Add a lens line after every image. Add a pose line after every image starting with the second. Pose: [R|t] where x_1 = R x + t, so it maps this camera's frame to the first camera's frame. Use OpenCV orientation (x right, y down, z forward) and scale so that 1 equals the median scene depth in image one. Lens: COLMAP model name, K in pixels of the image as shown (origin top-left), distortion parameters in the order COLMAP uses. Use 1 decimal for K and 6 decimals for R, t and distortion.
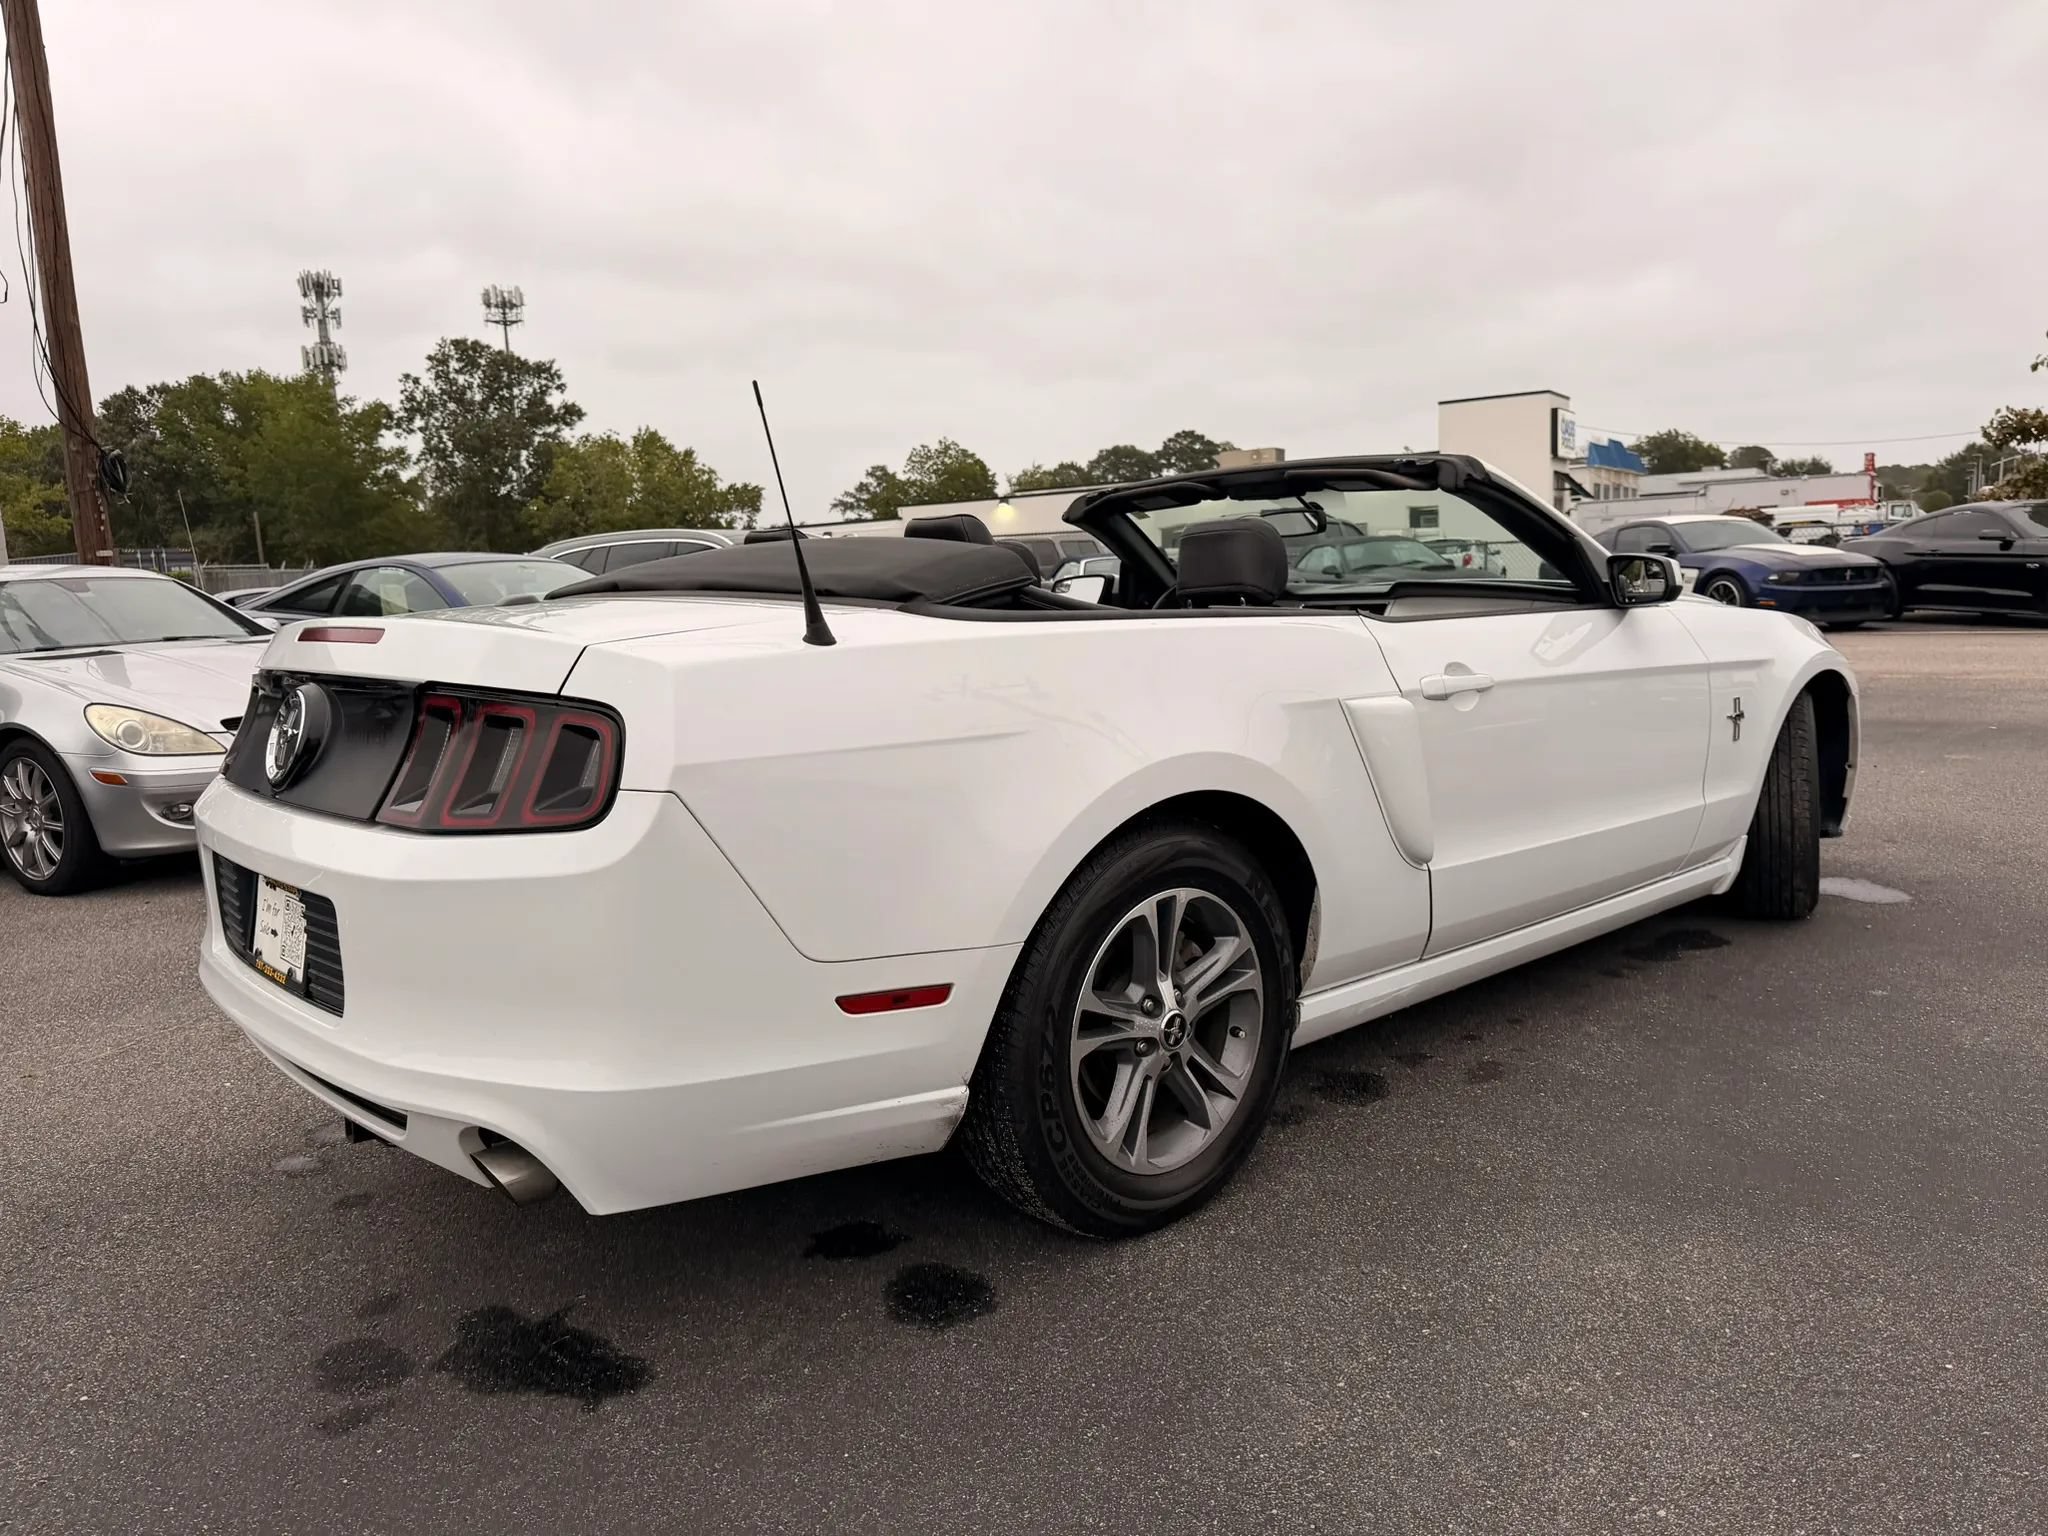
lens RADIAL K [[1659.9, 0, 999.7], [0, 1659.9, 770.4], [0, 0, 1]] dist [0.003567, -0.015947]
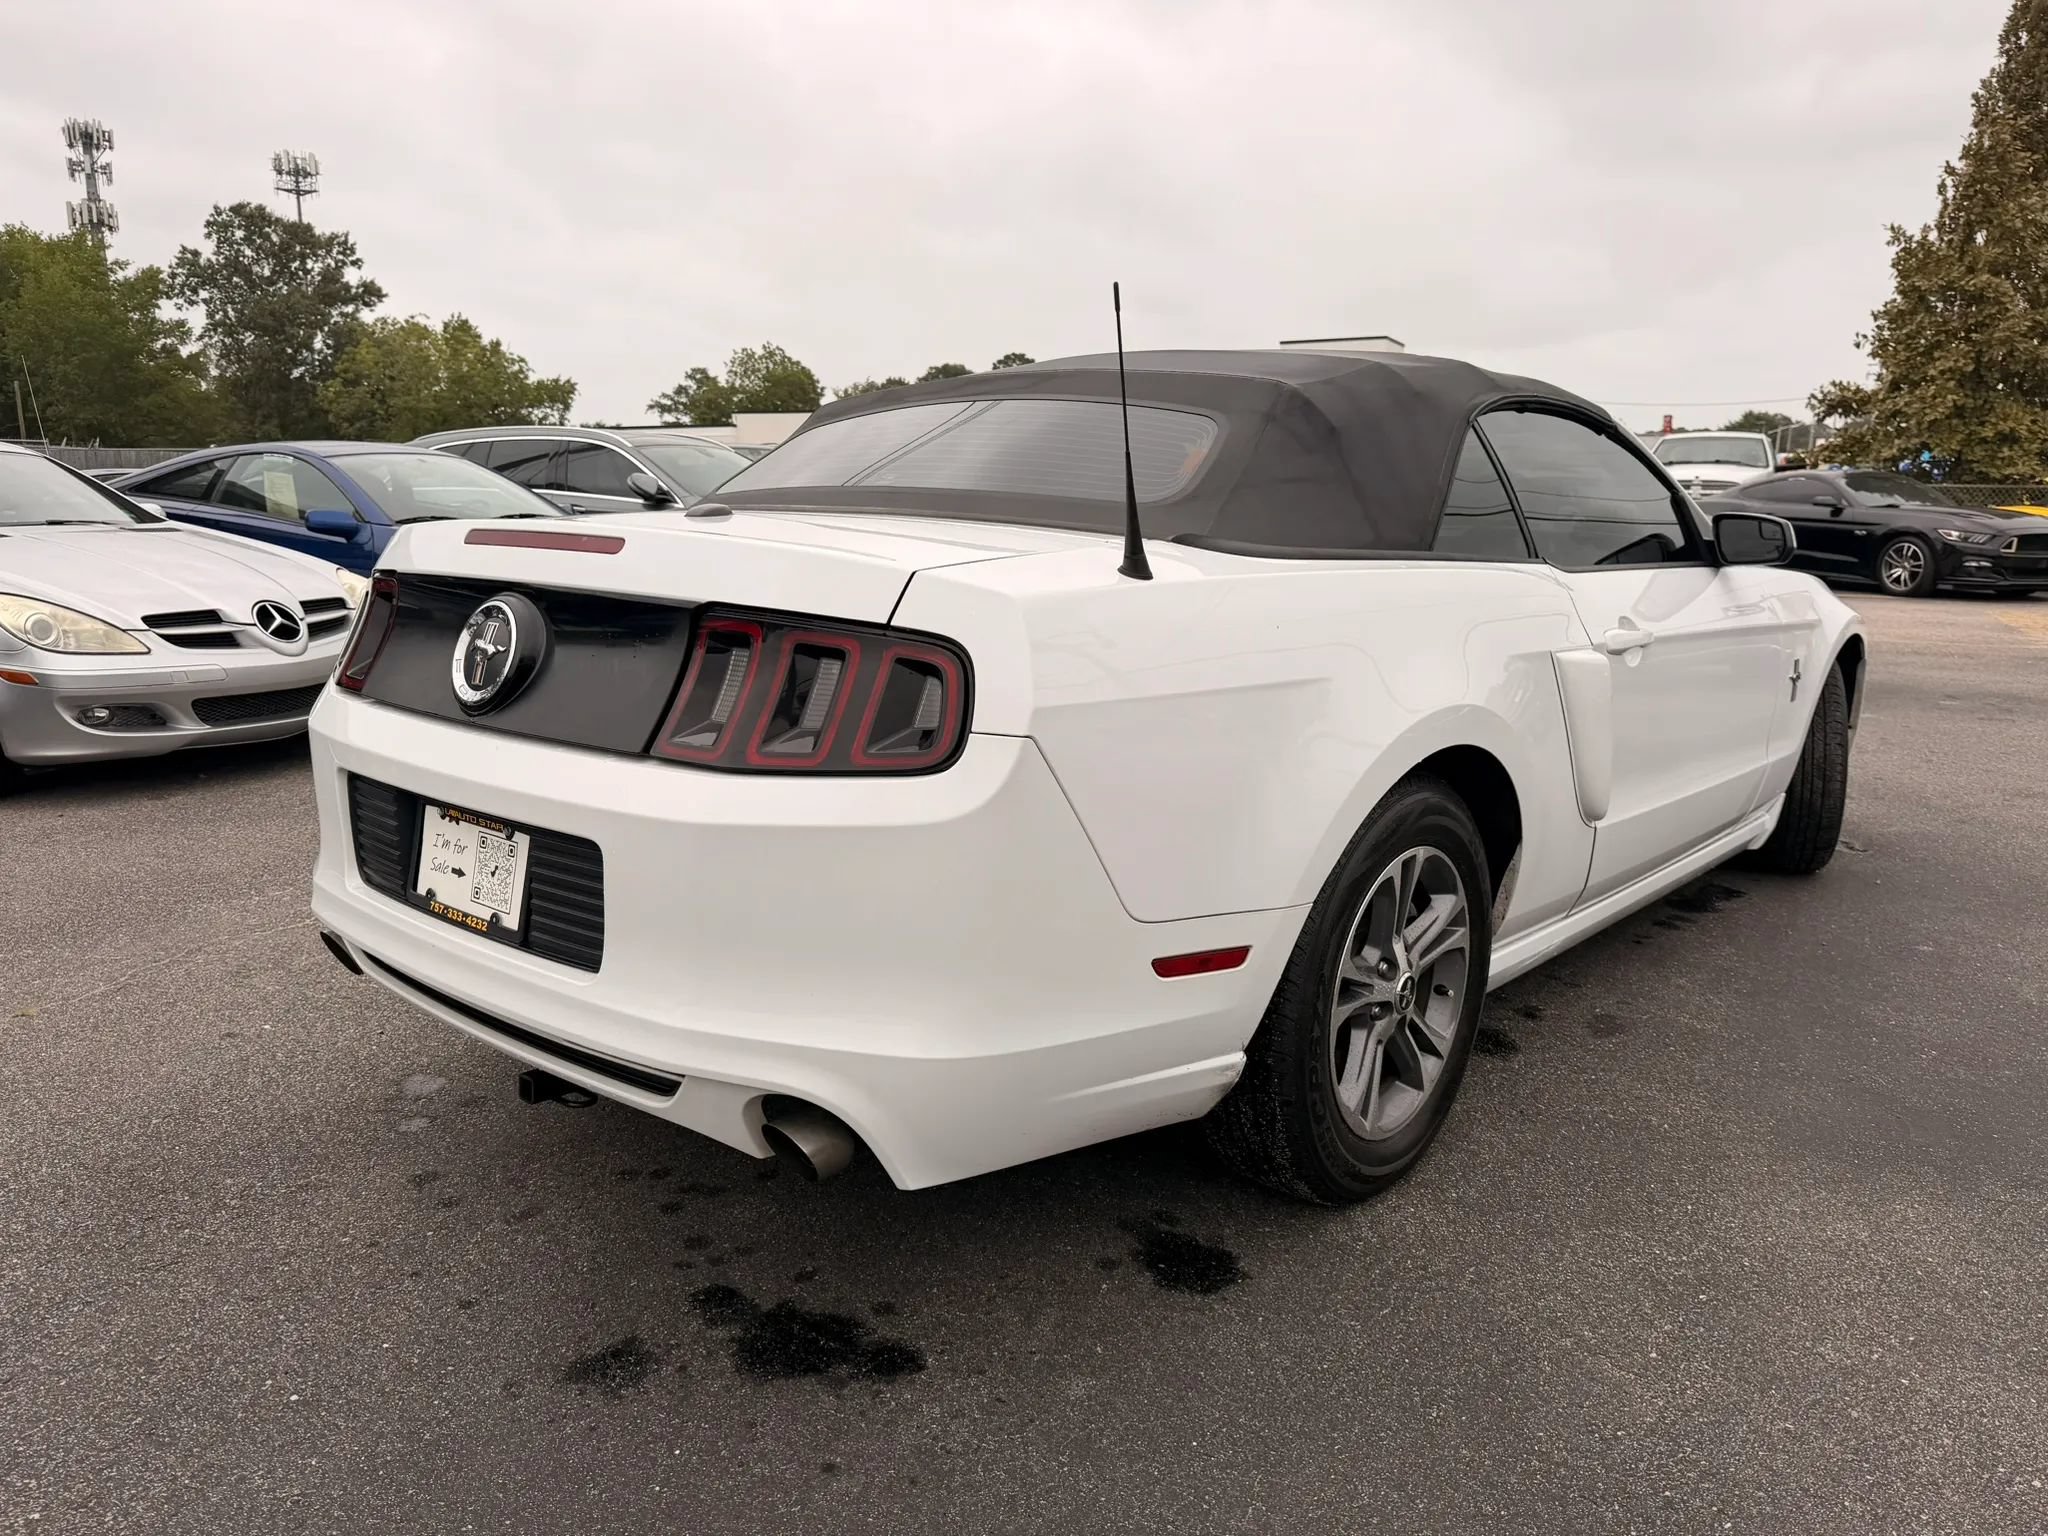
lens RADIAL K [[1659.9, 0, 999.7], [0, 1659.9, 770.4], [0, 0, 1]] dist [0.003567, -0.015947]
pose [[0.990416, 0.027300, 0.135392, -0.221832], [-0.033756, 0.998388, 0.045621, -0.006215], [-0.133928, -0.049754, 0.989741, 0.064203]]
